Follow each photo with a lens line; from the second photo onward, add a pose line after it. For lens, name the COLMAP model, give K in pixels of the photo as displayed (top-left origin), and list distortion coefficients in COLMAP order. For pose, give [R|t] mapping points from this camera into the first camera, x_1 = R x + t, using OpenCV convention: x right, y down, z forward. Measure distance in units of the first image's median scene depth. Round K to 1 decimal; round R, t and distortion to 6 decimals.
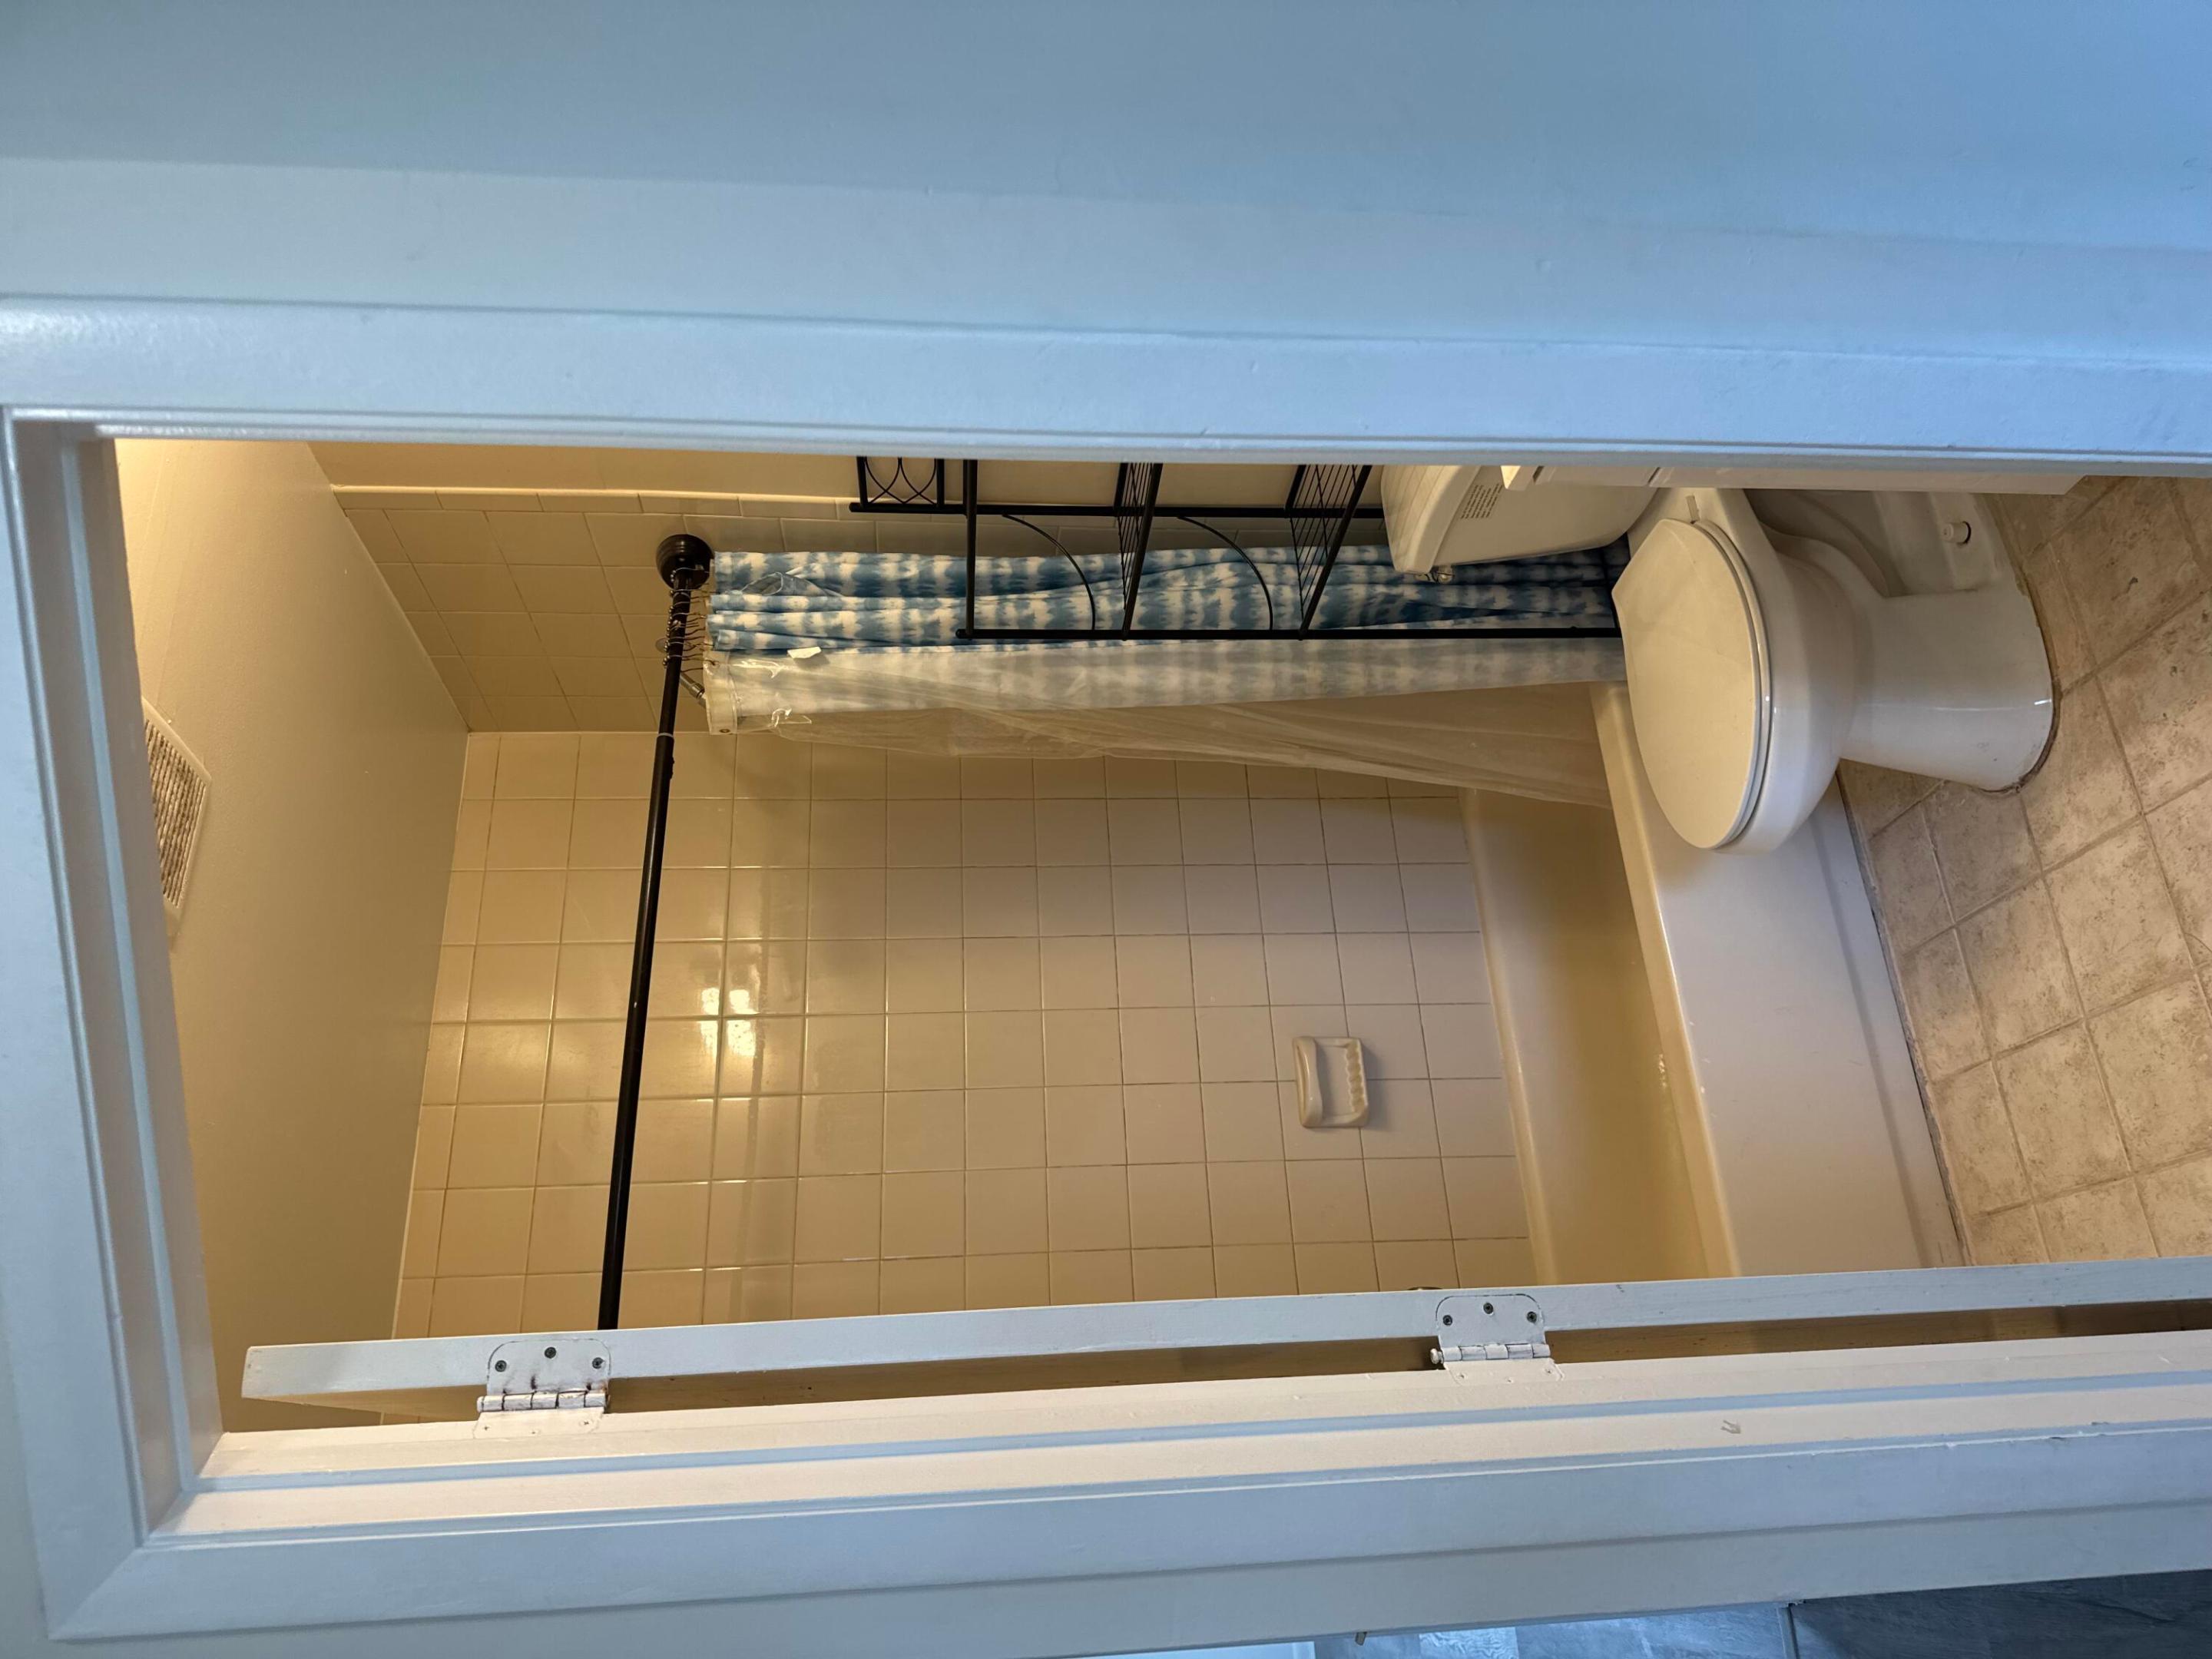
lens RADIAL K [[1588.7, 0, 1106.0], [0, 1588.7, 829.5], [0, 0, 1]] dist [0.042571, -0.055228]
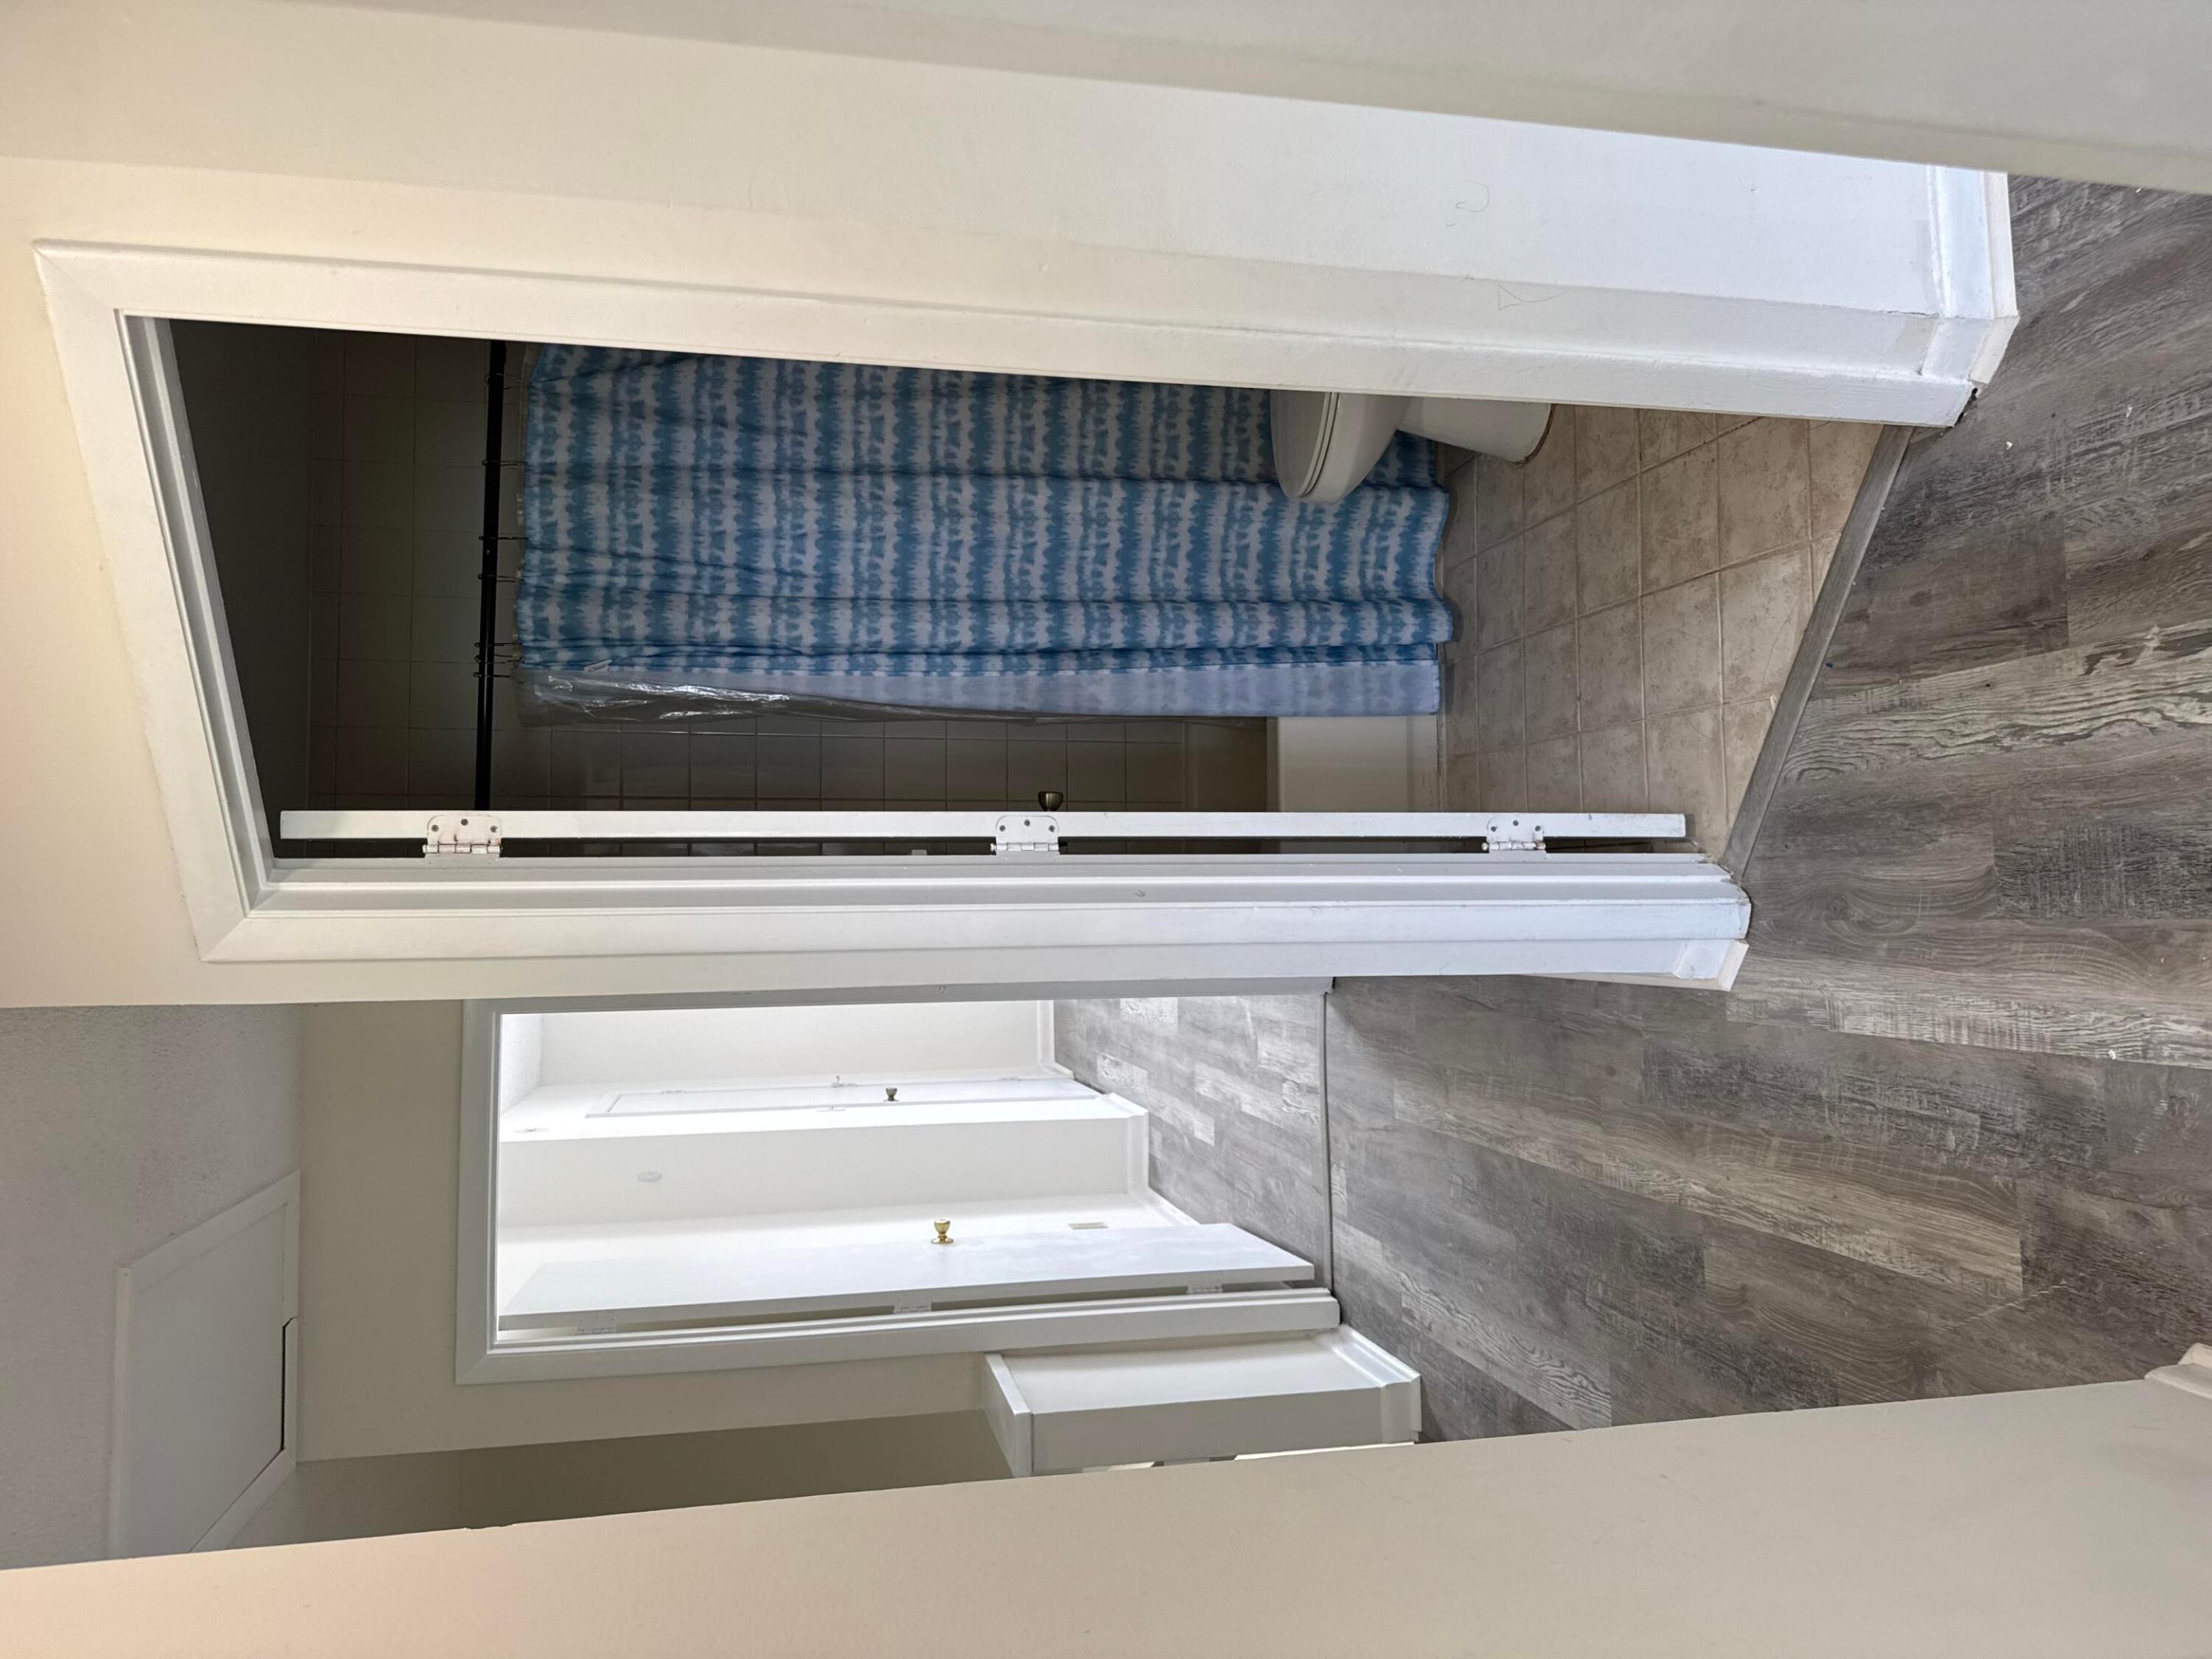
lens RADIAL K [[1588.7, 0, 1106.0], [0, 1588.7, 829.5], [0, 0, 1]] dist [0.042571, -0.055228]
pose [[0.993389, 0.053695, 0.101467, 0.100794], [-0.085654, 0.935167, 0.343694, -0.192029], [-0.076434, -0.350113, 0.933584, -0.402573]]
